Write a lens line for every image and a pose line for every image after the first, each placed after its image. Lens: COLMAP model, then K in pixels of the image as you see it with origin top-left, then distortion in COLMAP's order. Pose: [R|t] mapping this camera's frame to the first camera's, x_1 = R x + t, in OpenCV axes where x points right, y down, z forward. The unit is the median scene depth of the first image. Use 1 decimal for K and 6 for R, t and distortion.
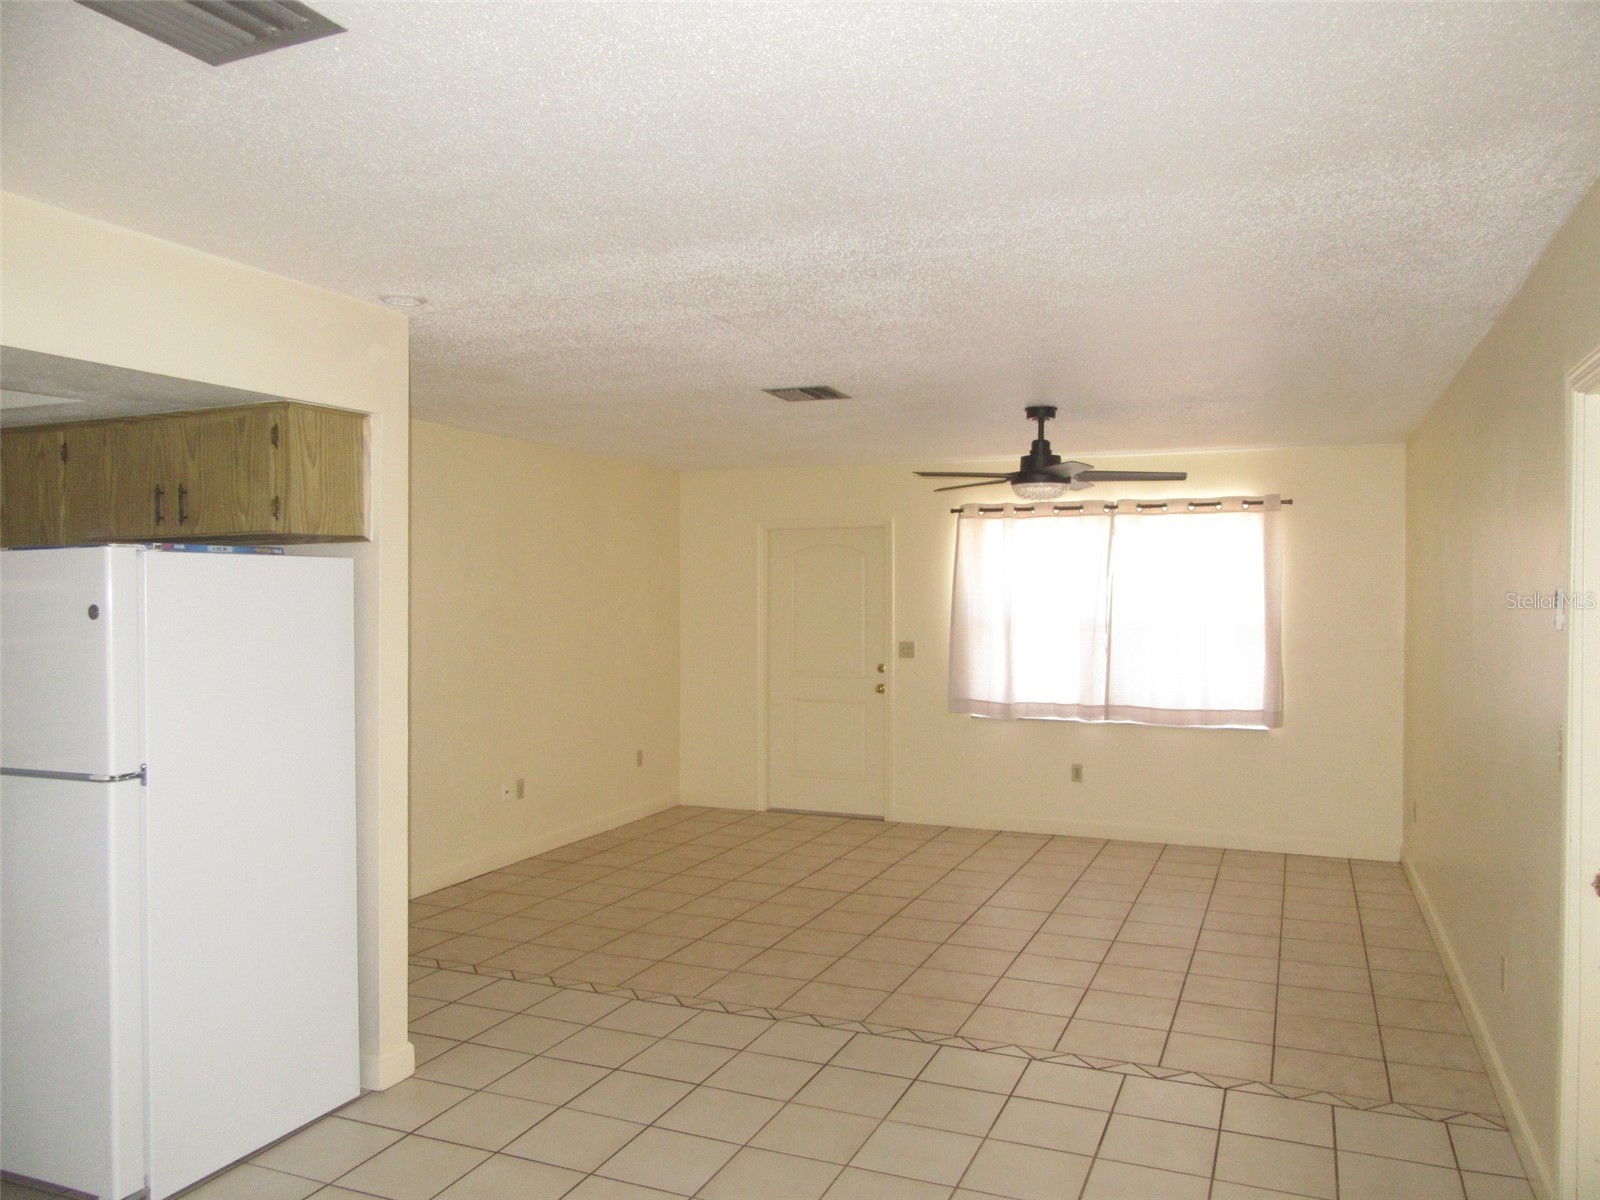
lens RADIAL K [[1182.6, 0, 799.9], [0, 1182.6, 593.9], [0, 0, 1]] dist [0.013323, -0.008151]
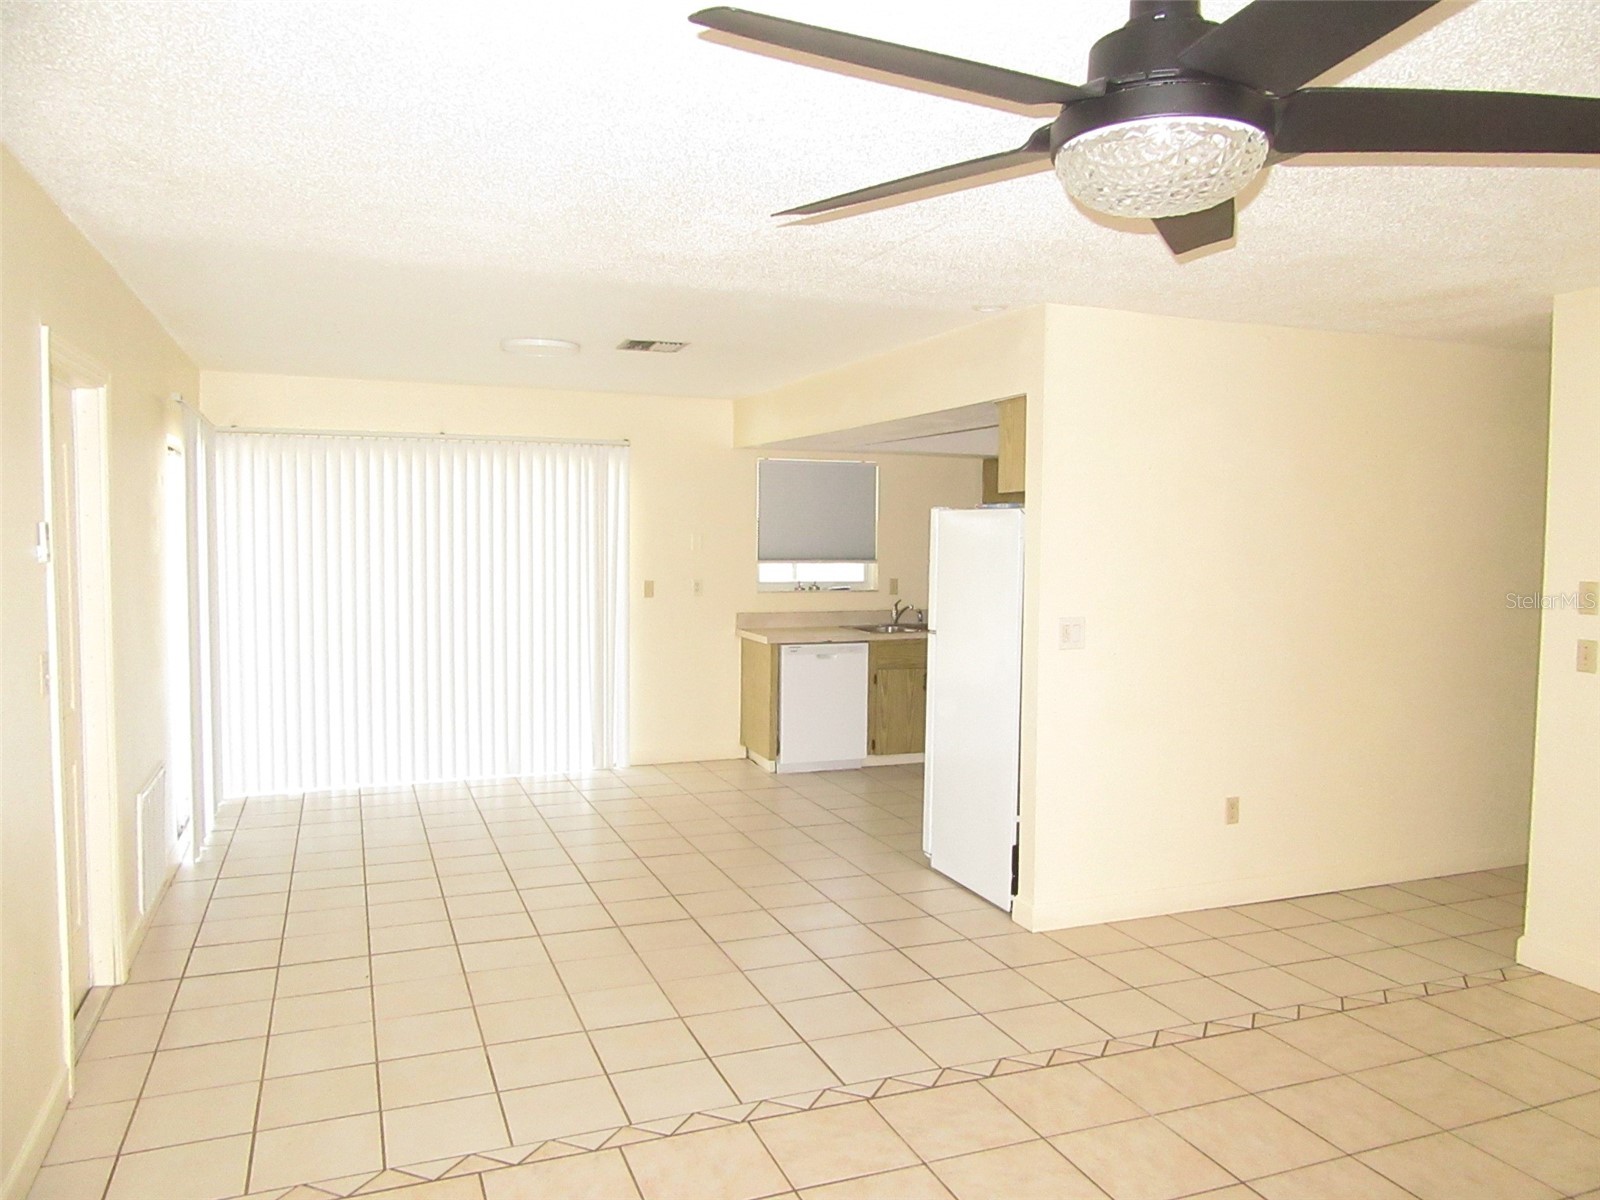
lens RADIAL K [[1182.6, 0, 808.6], [0, 1182.6, 599.2], [0, 0, 1]] dist [0.013323, -0.008151]
pose [[-0.716720, 0.031187, -0.696663, 0.508915], [-0.011865, 0.998310, 0.056896, -0.001118], [0.697260, 0.049044, -0.715138, 1.279387]]
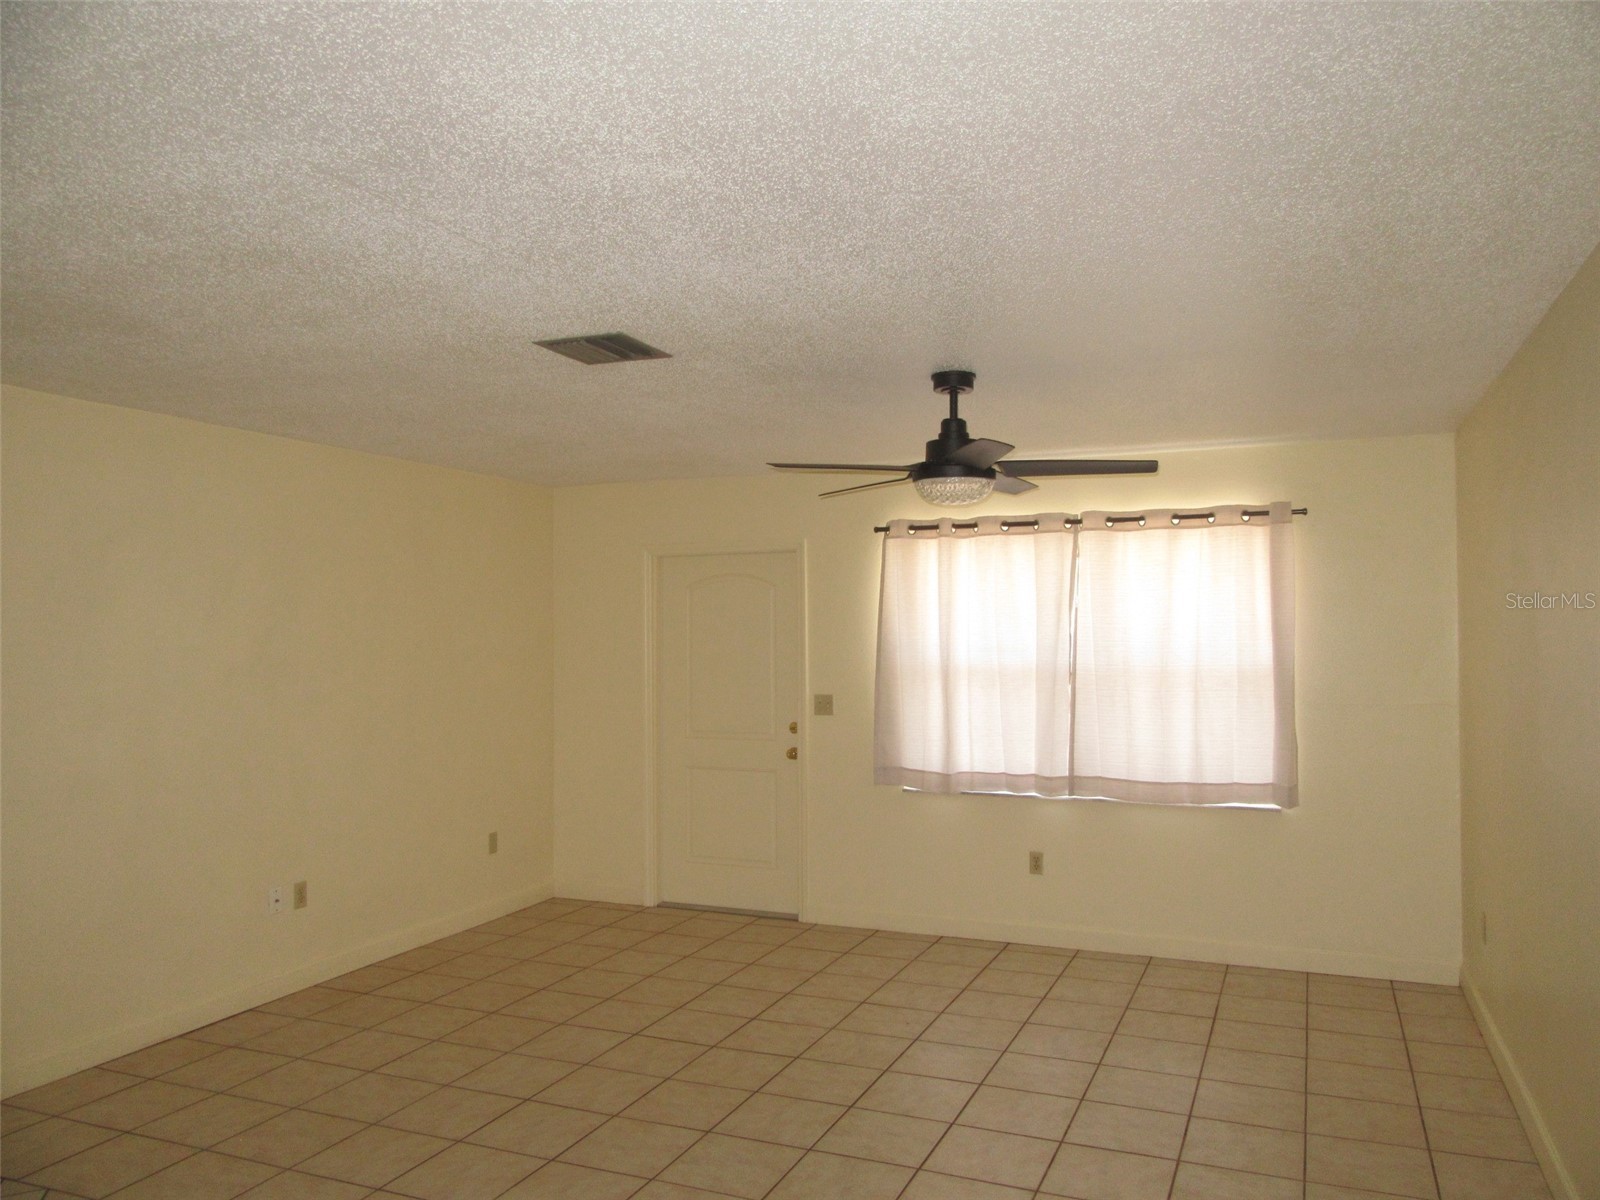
lens RADIAL K [[1182.6, 0, 801.1], [0, 1182.6, 599.1], [0, 0, 1]] dist [0.013323, -0.008151]
pose [[0.999949, -0.008077, -0.006123, 0.125935], [0.007903, 0.999581, -0.027854, -0.002712], [0.006345, 0.027805, 0.999593, 0.316655]]
